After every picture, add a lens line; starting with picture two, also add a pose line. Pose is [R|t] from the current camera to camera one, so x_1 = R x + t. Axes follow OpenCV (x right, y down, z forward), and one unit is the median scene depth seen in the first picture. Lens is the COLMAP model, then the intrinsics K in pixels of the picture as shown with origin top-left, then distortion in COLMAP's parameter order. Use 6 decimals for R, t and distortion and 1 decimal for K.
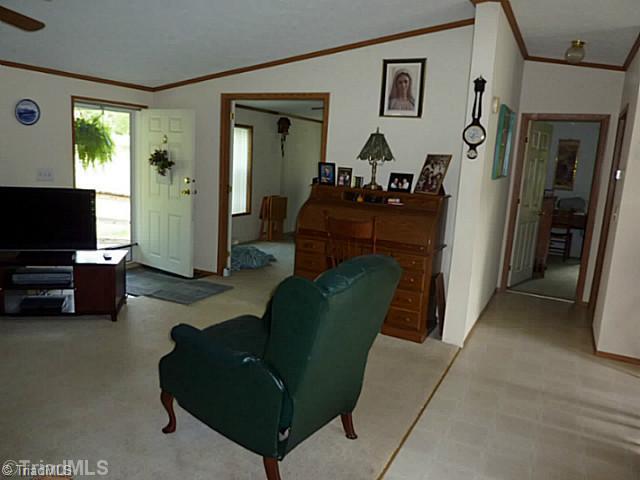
lens RADIAL K [[476.2, 0, 318.7], [0, 476.2, 237.9], [0, 0, 1]] dist [-0.000651, 0.001224]
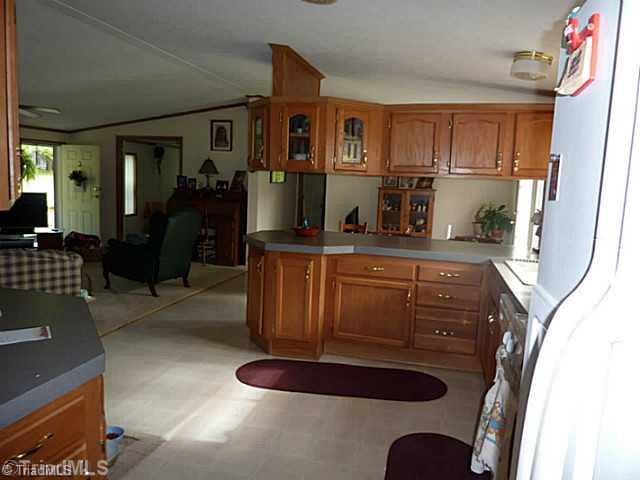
lens RADIAL K [[476.2, 0, 318.9], [0, 476.2, 245.2], [0, 0, 1]] dist [-0.000651, 0.001224]
pose [[0.973924, -0.049328, 0.221447, 0.109131], [0.054916, 0.998307, -0.019145, 0.166424], [-0.220128, 0.030807, 0.974984, -0.860853]]
